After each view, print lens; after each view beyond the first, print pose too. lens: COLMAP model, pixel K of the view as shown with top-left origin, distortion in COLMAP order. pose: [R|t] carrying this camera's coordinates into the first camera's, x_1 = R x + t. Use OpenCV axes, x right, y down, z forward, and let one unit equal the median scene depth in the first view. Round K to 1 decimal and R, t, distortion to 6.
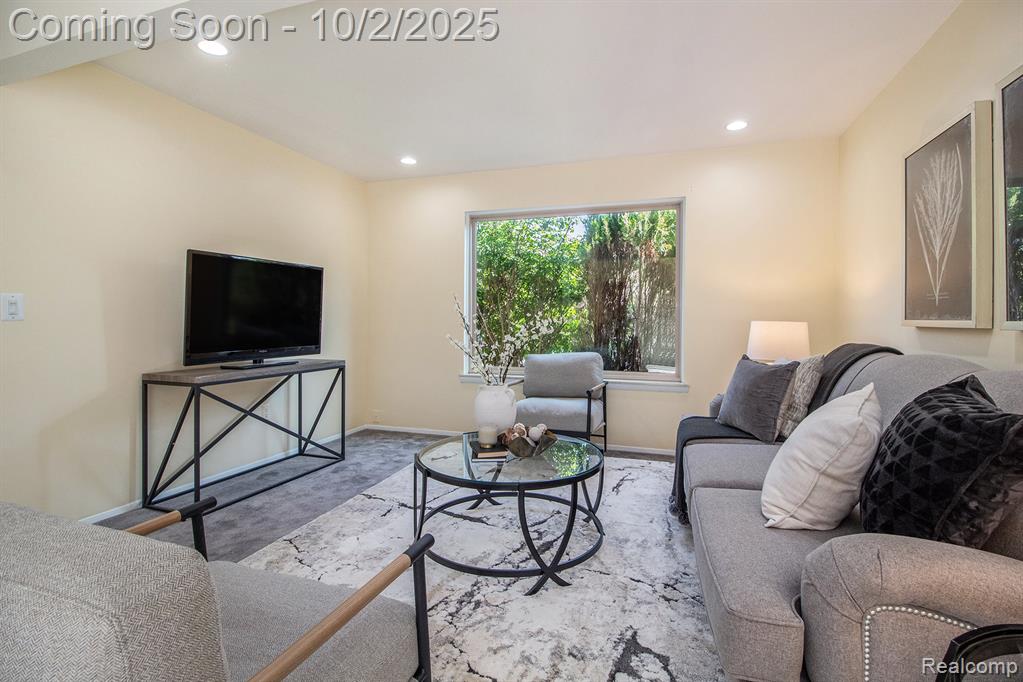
lens RADIAL K [[492.7, 0, 516.5], [0, 492.7, 328.0], [0, 0, 1]] dist [-0.019351, -0.001111]
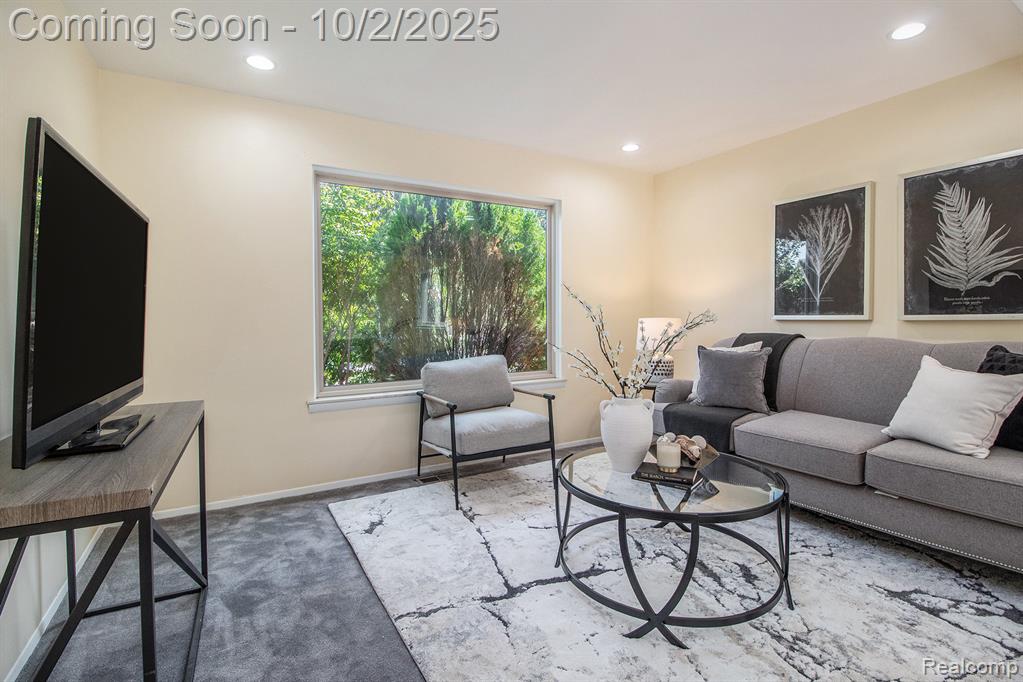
lens RADIAL K [[492.7, 0, 516.5], [0, 492.7, 328.0], [0, 0, 1]] dist [-0.019351, -0.001111]
pose [[0.653567, -0.025234, 0.756448, -0.935619], [0.025453, 0.999612, 0.011354, -0.018071], [-0.756441, 0.011833, 0.653955, 0.713685]]
